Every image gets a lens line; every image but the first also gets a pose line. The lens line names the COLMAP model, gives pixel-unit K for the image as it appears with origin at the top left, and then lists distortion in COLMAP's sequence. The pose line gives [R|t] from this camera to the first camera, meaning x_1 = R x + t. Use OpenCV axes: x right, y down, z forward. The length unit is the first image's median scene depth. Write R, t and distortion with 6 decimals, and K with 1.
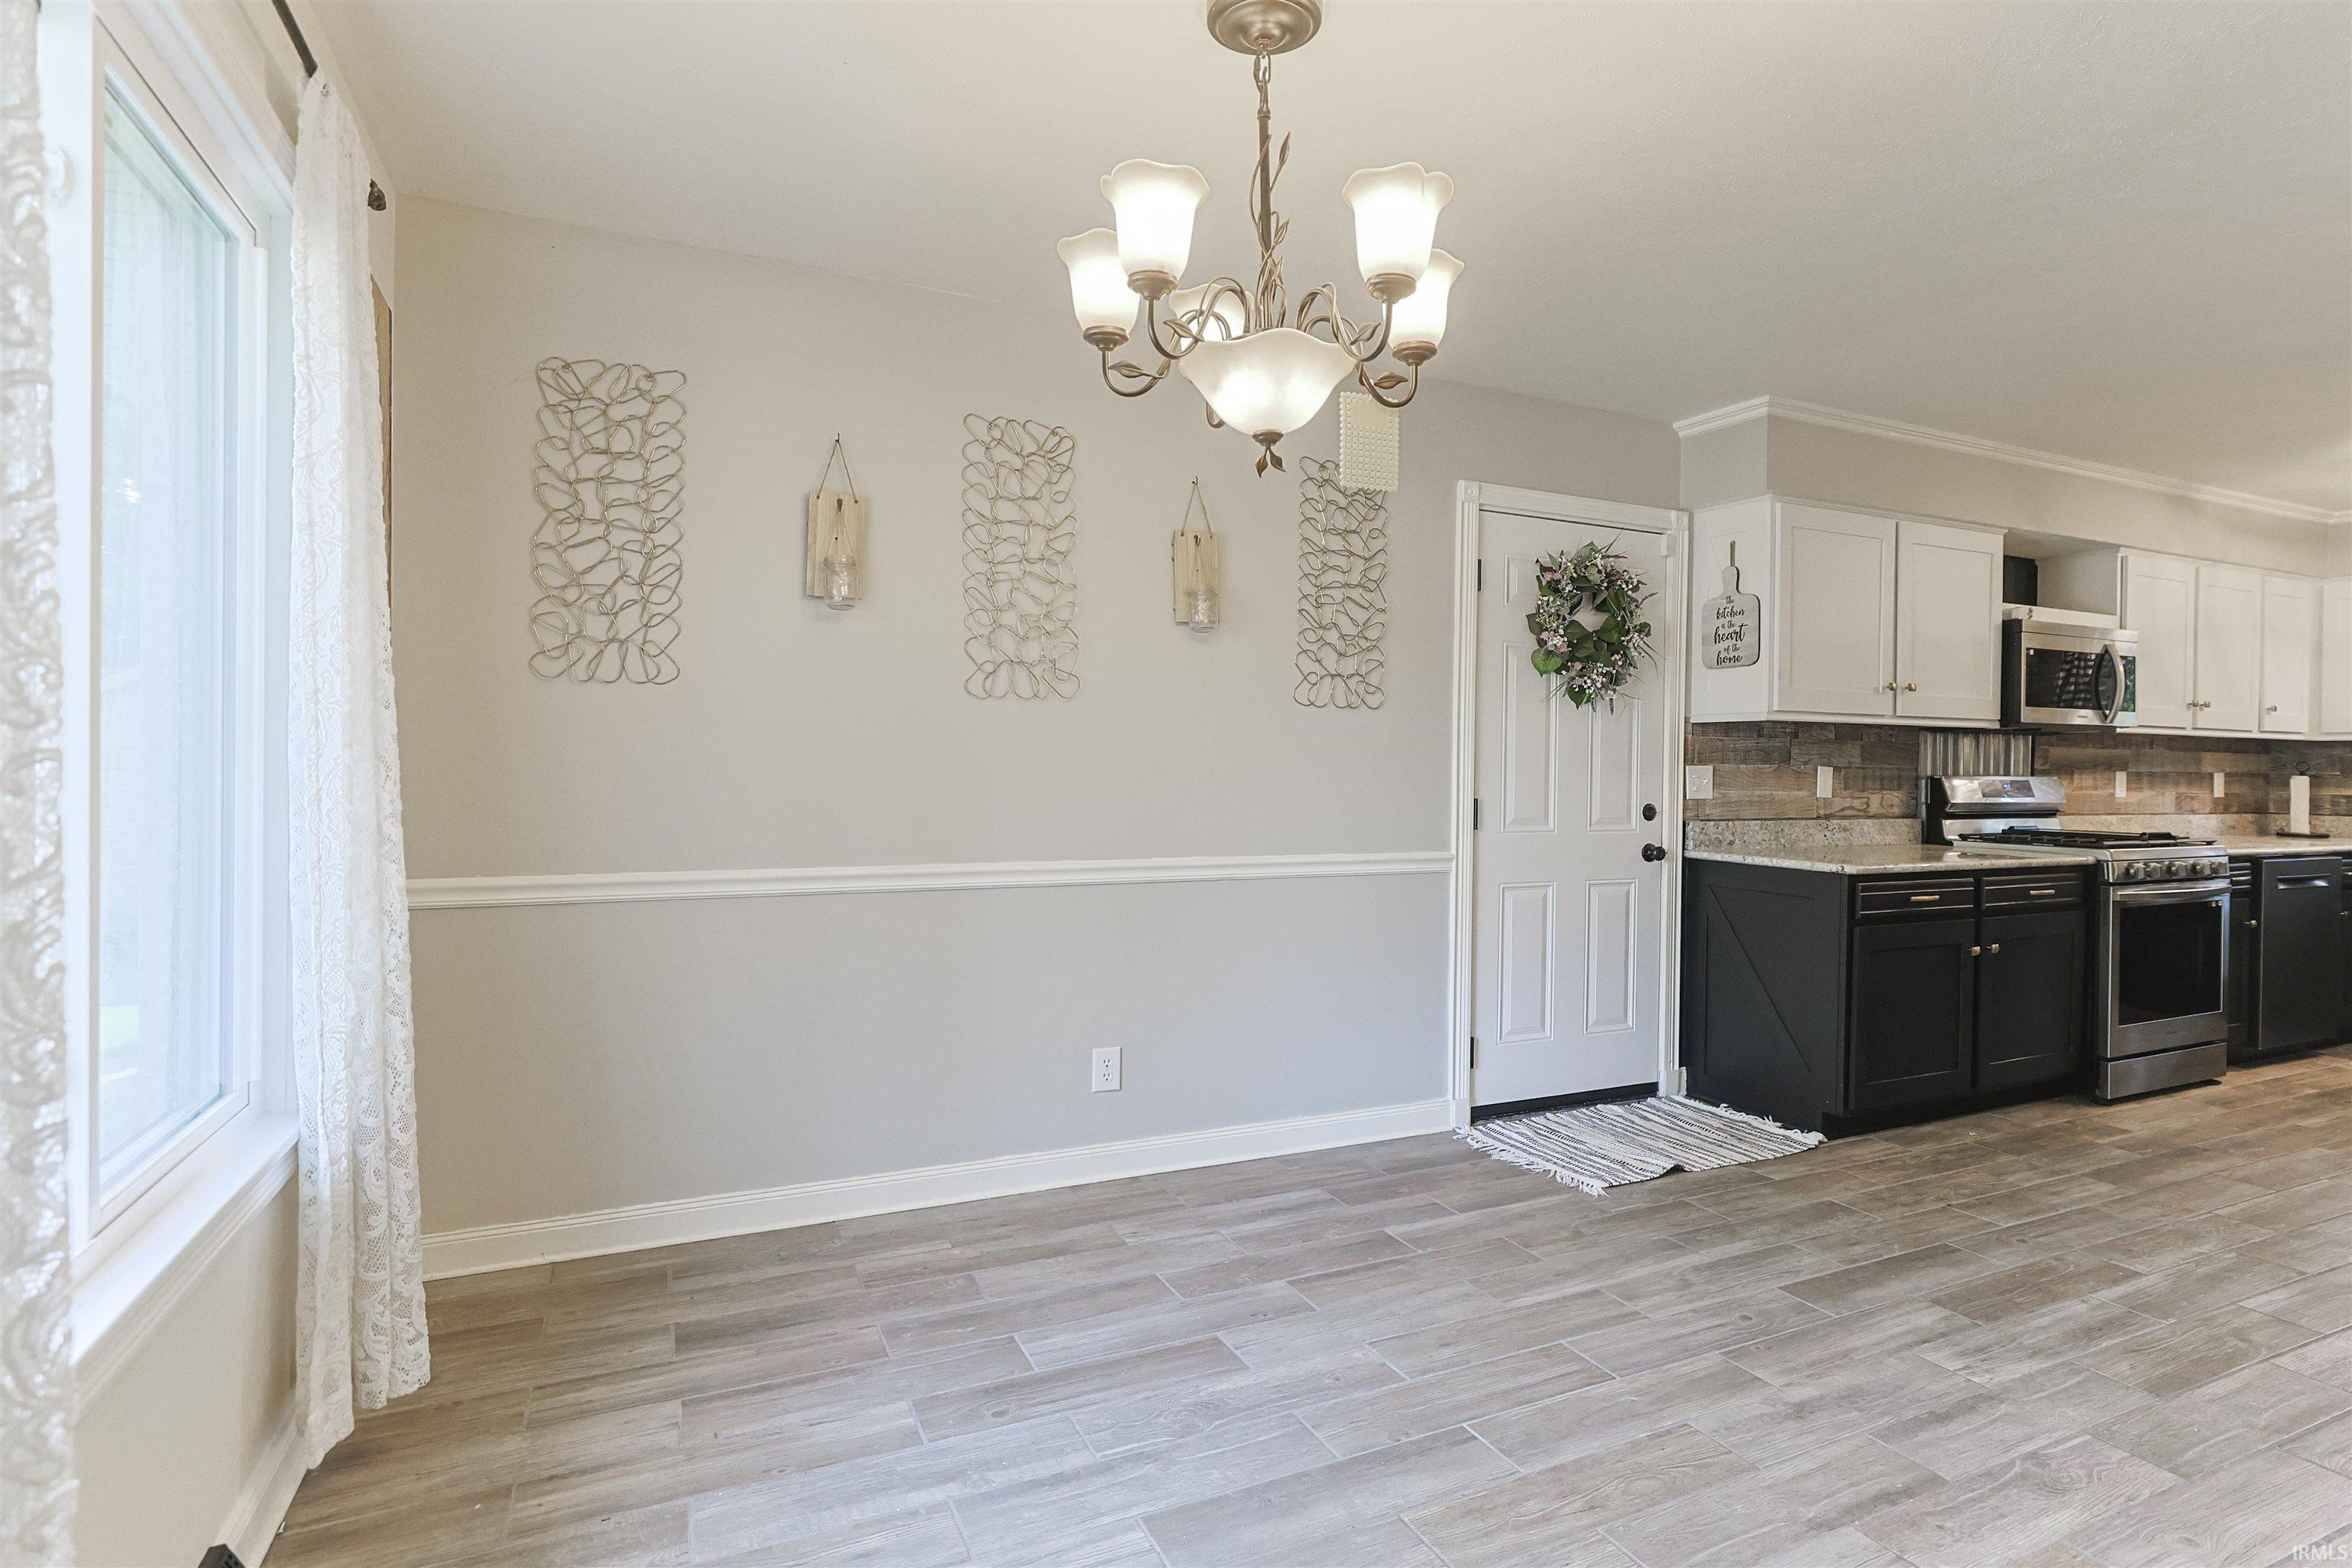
lens RADIAL K [[1079.5, 0, 1183.6], [0, 1079.5, 763.1], [0, 0, 1]] dist [-0.004417, -0.000014]
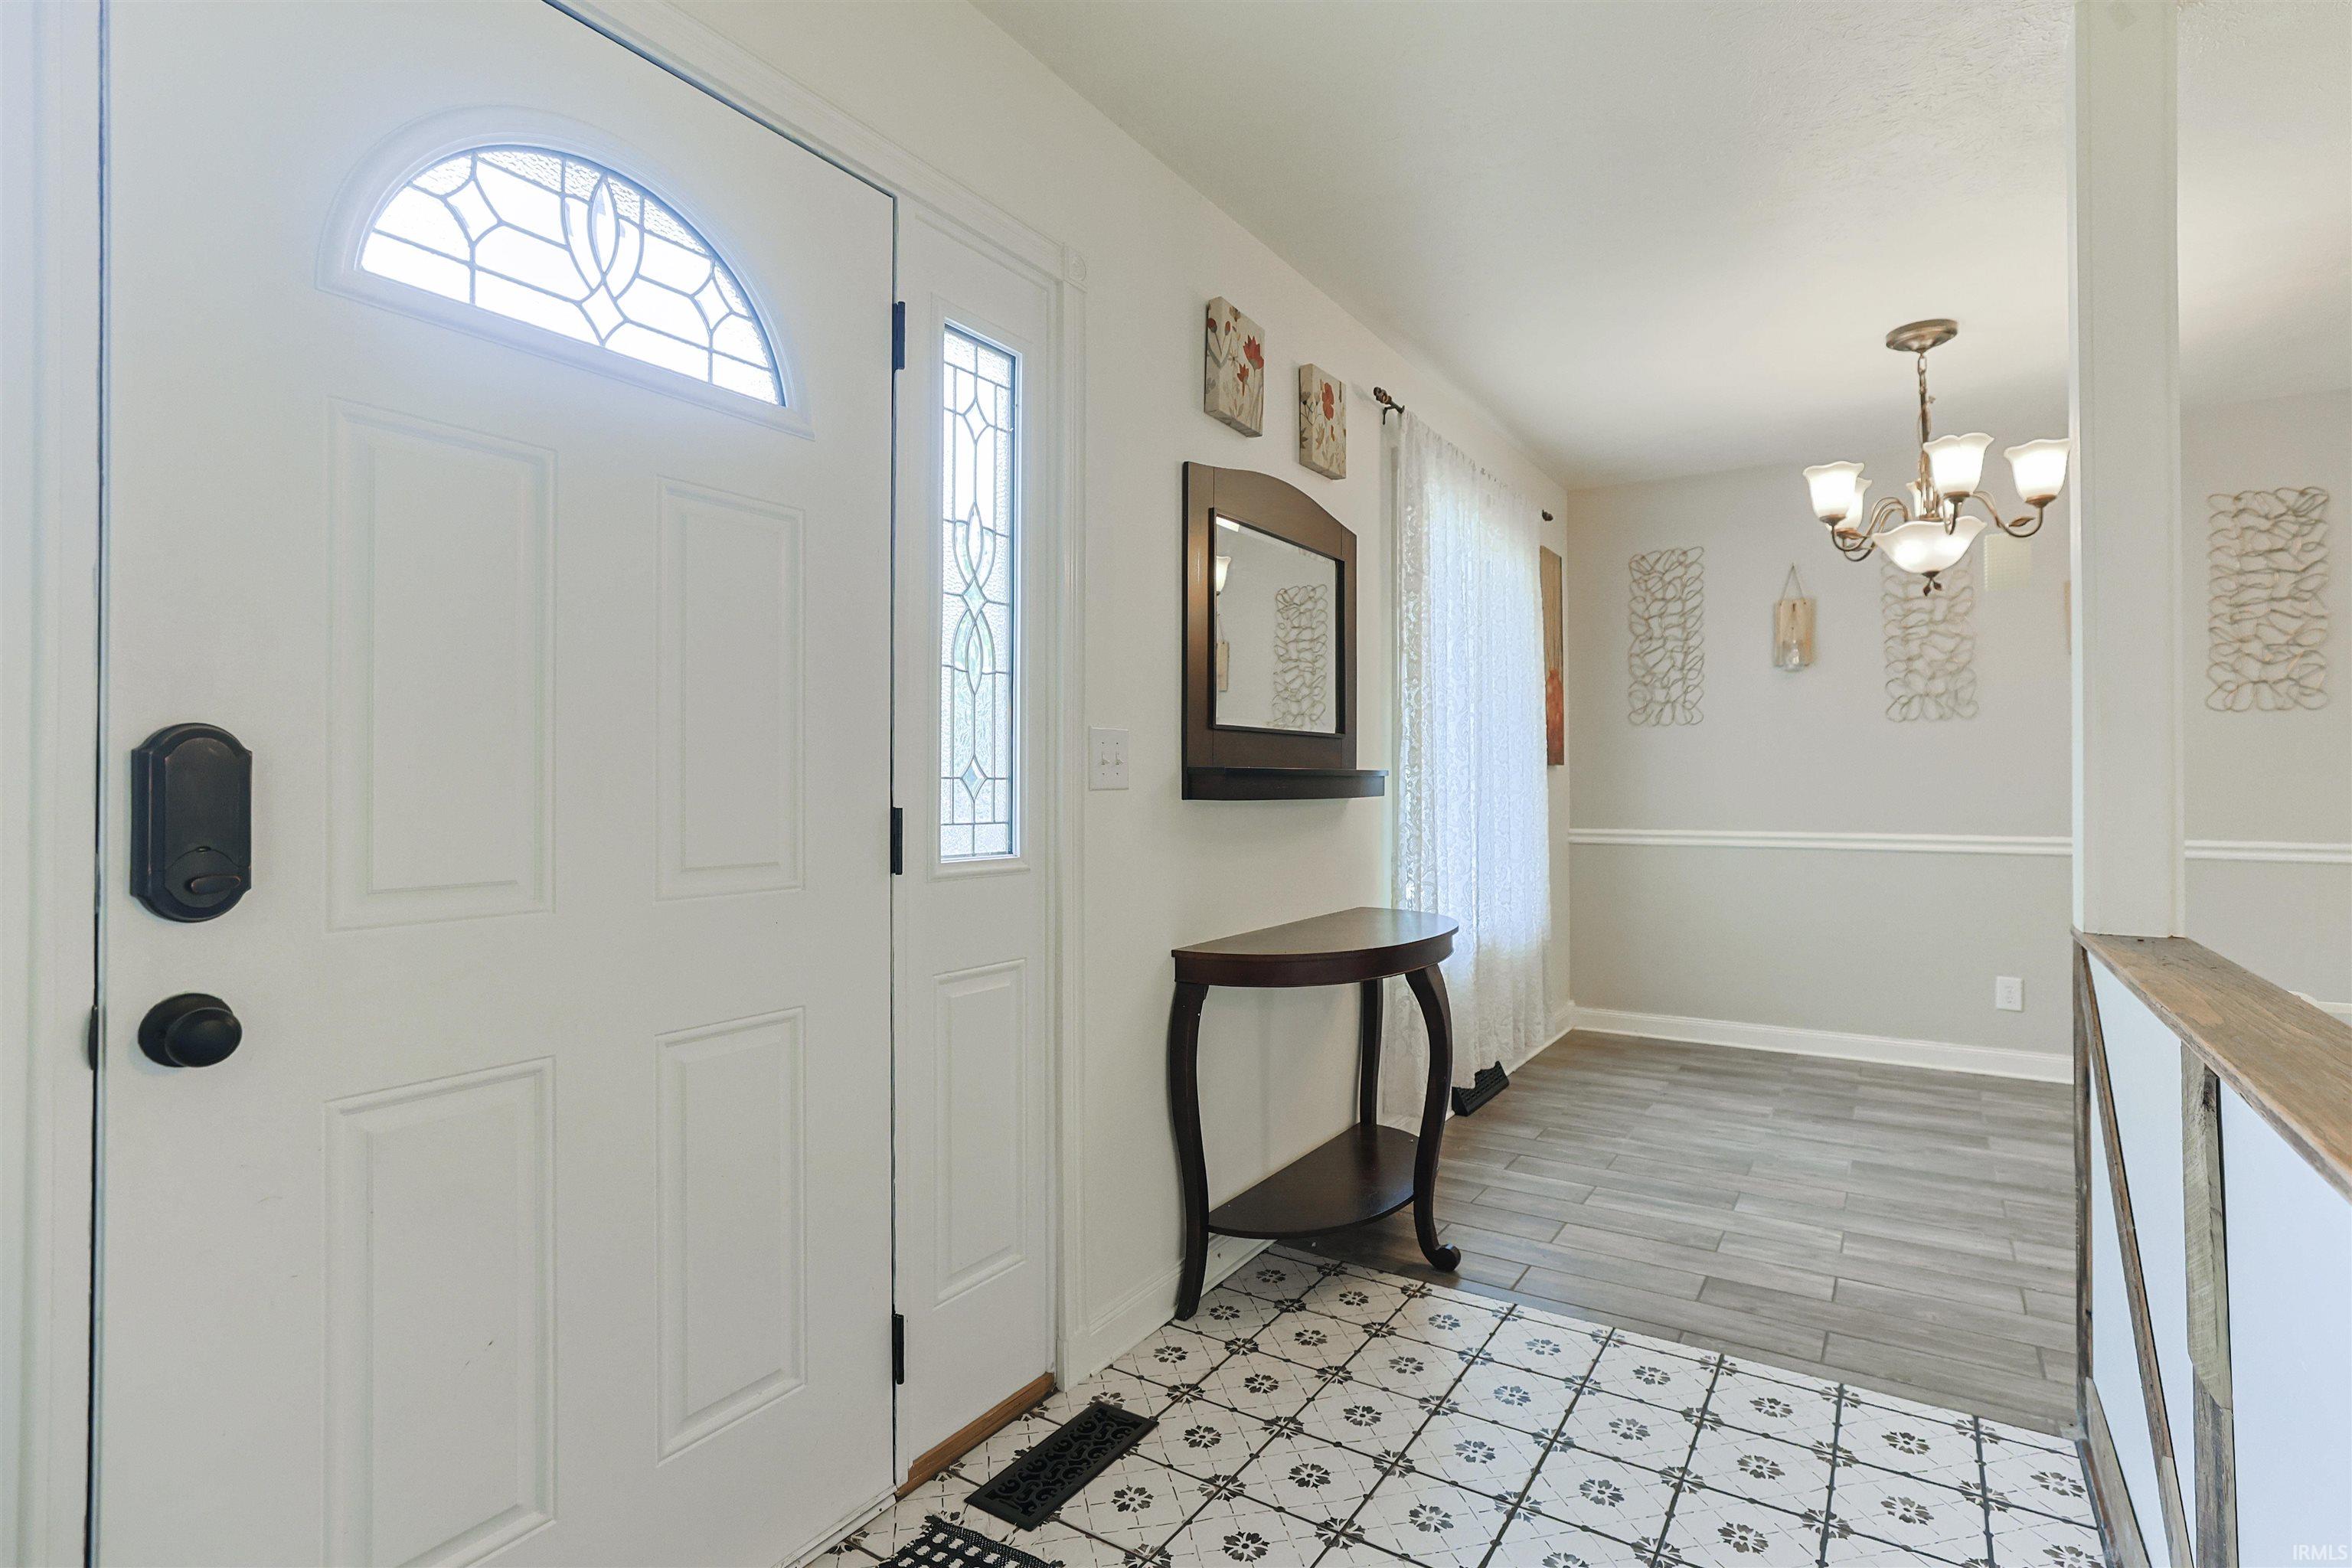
lens RADIAL K [[1138.9, 0, 1180.7], [0, 1138.9, 771.1], [0, 0, 1]] dist [-0.014058, 0.001821]
pose [[0.491037, -0.016732, -0.870978, 0.669839], [0.005107, 0.999854, -0.016328, 0.026881], [0.871124, 0.003570, 0.491050, -0.598827]]
